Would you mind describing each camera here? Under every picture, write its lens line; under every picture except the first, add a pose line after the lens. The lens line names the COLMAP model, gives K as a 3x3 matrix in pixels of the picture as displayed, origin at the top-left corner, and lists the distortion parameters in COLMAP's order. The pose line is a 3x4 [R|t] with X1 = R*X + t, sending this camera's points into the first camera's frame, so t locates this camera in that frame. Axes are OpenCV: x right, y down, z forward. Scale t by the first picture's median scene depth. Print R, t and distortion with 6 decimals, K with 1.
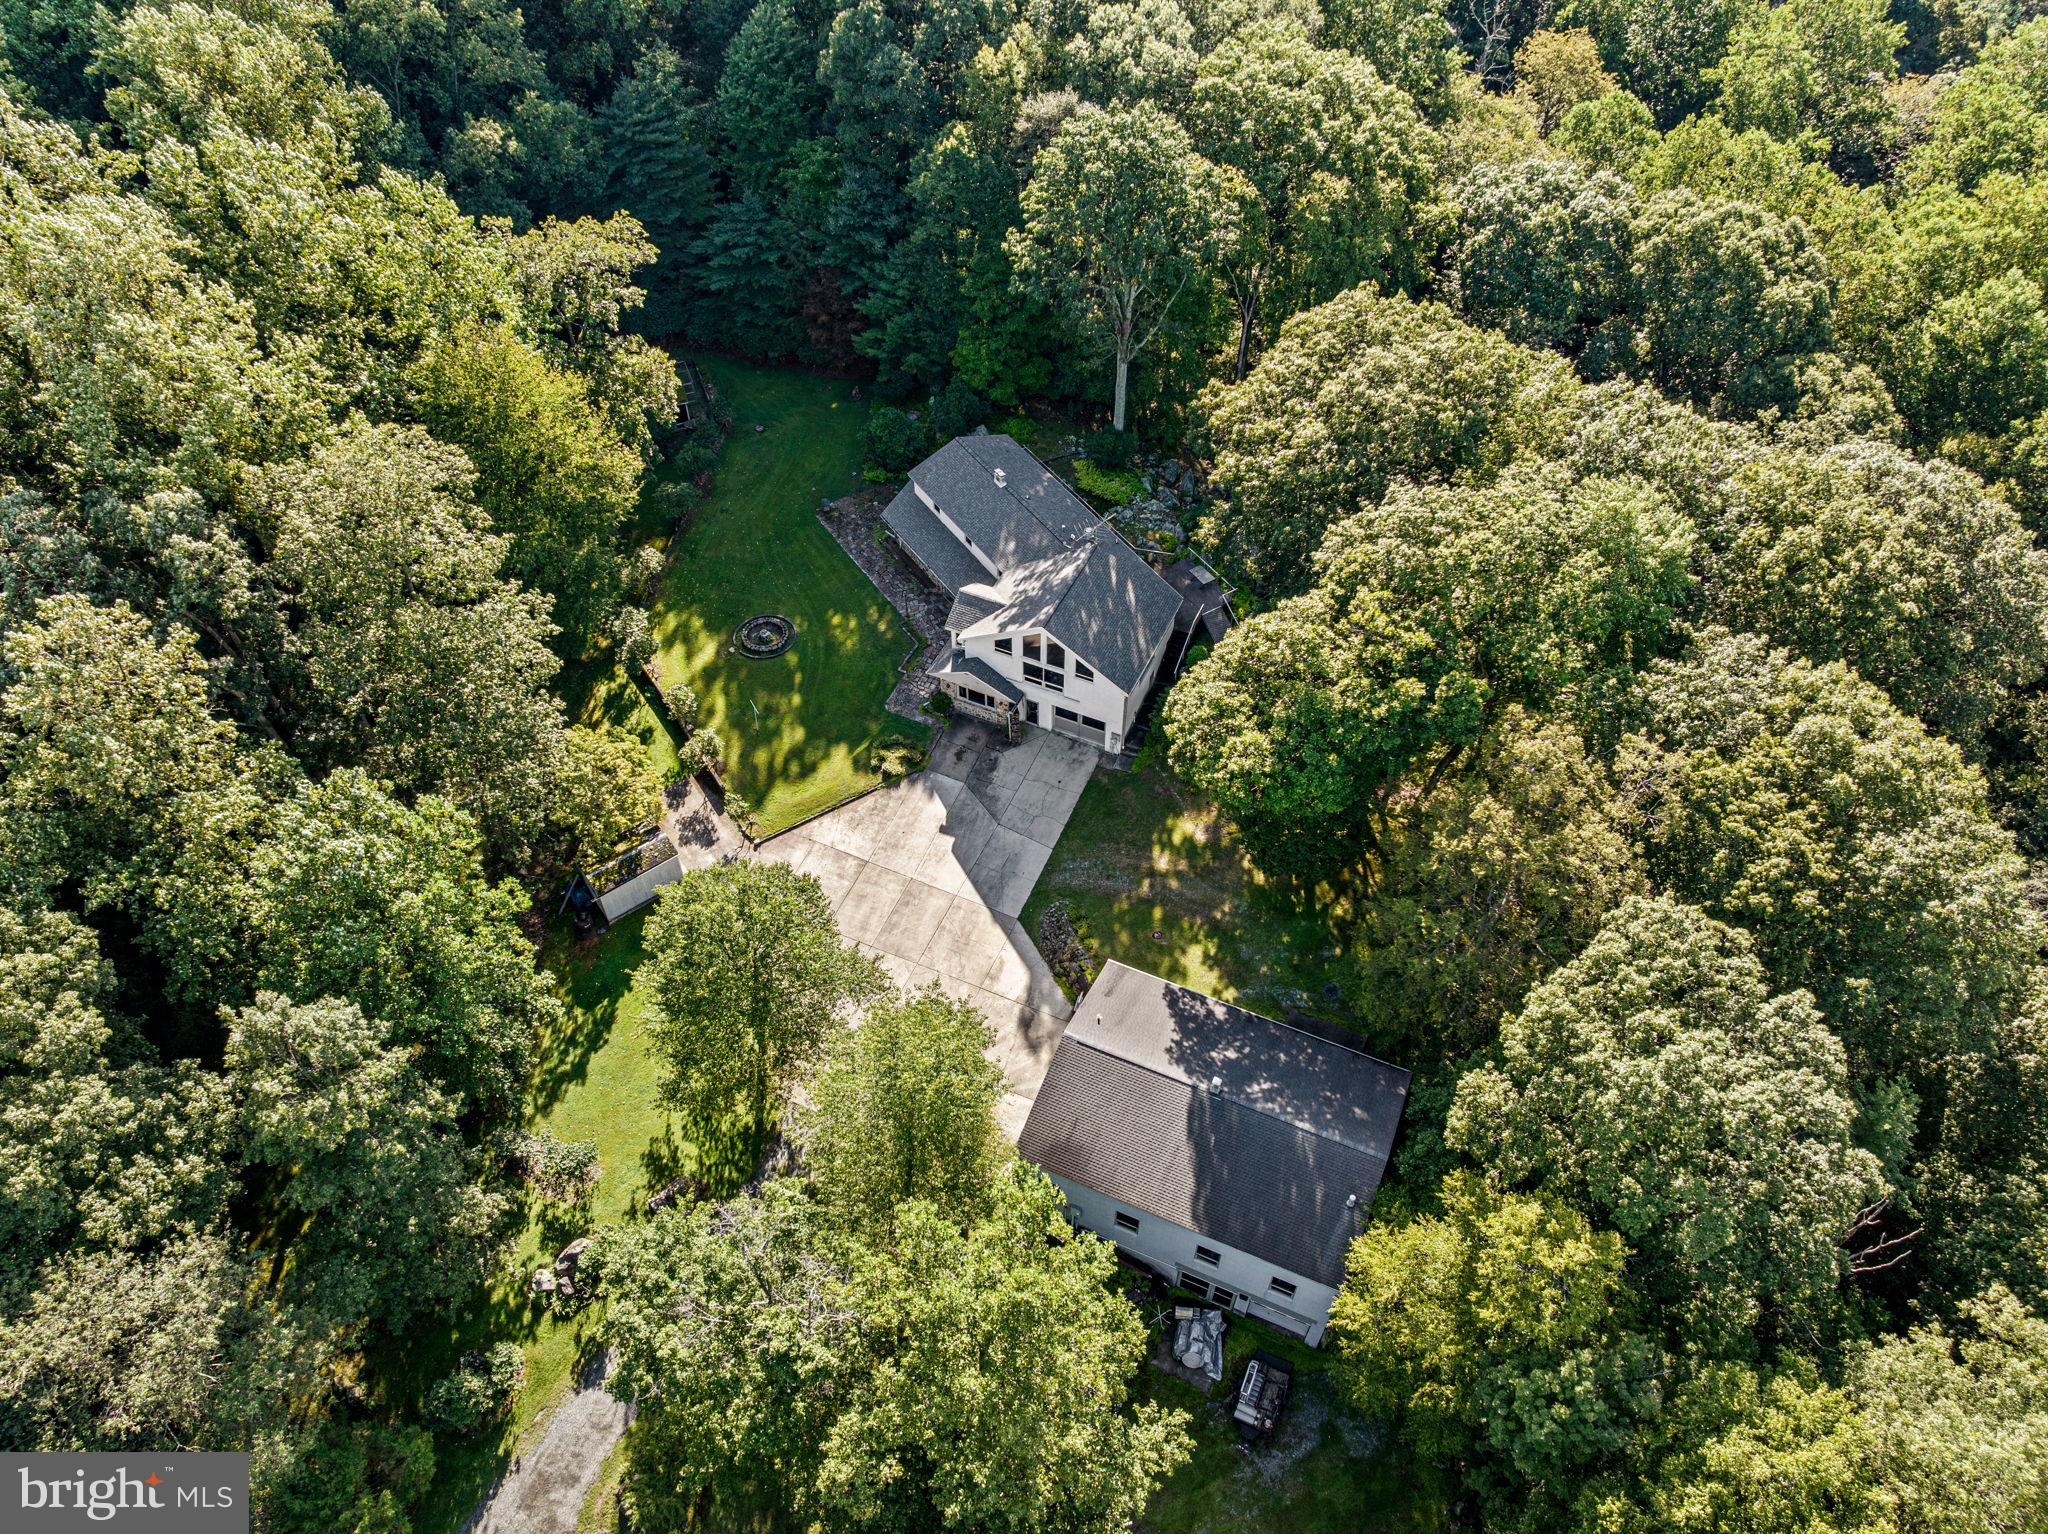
lens RADIAL K [[1420.5, 0, 1025.4], [0, 1420.5, 755.7], [0, 0, 1]] dist [-0.044355, -0.004433]
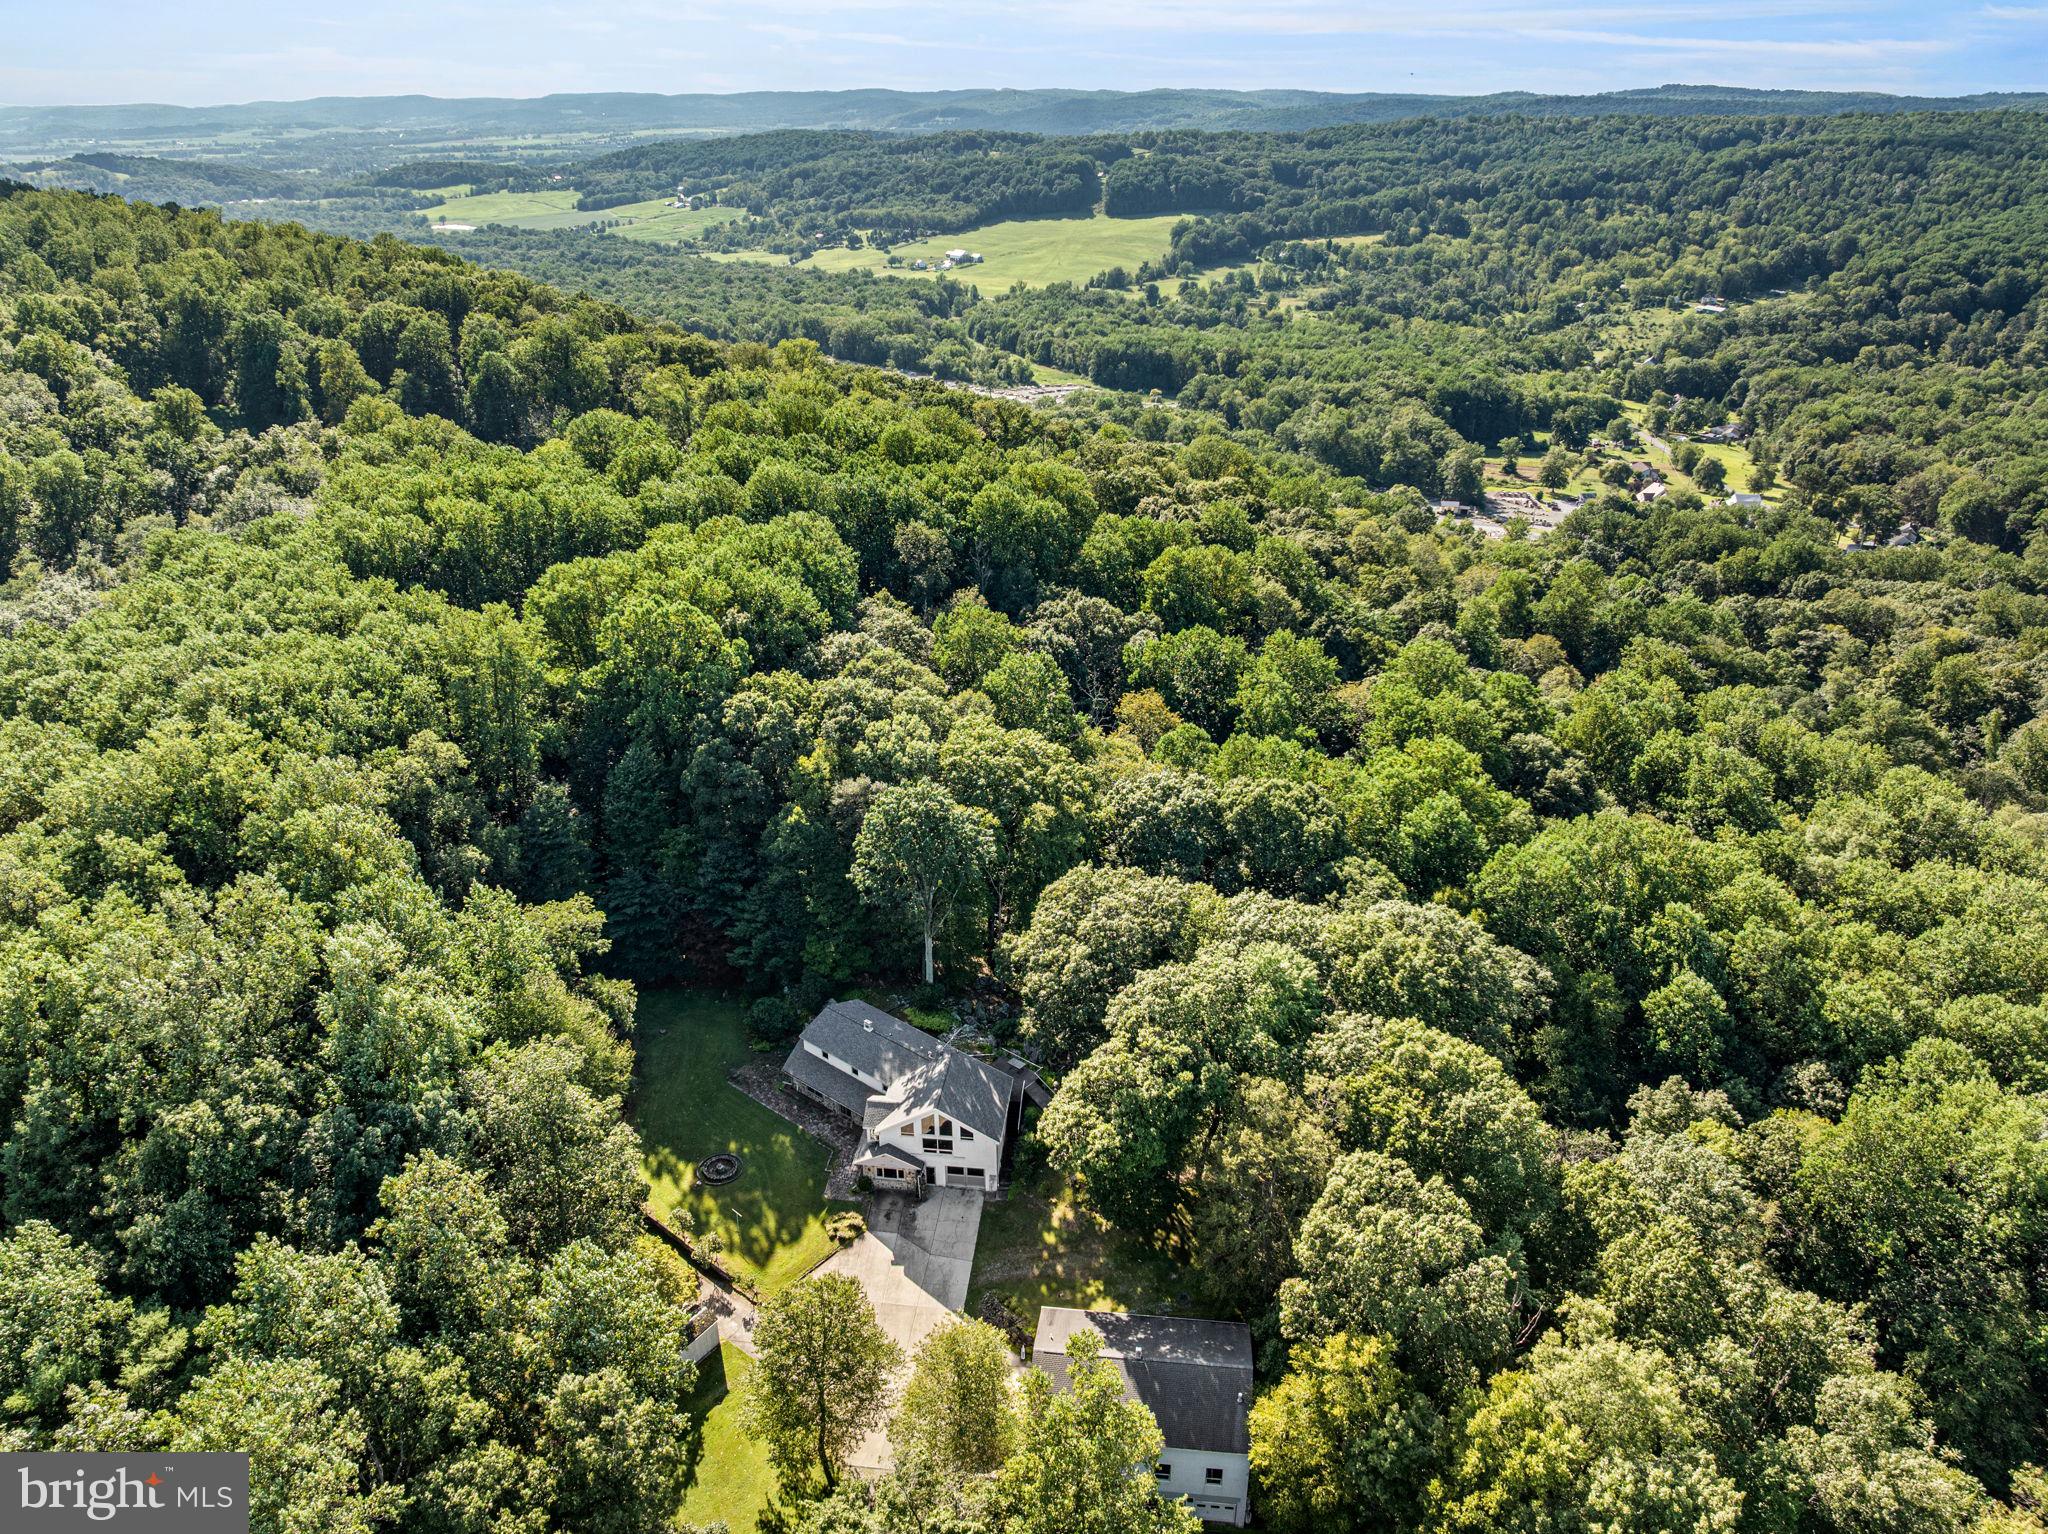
lens RADIAL K [[1420.5, 0, 1025.4], [0, 1420.5, 755.7], [0, 0, 1]] dist [-0.044355, -0.004433]
pose [[0.951982, -0.130262, 0.277060, -0.246311], [0.231101, 0.899316, -0.371246, 0.141869], [-0.200805, 0.417448, 0.886236, -0.470999]]
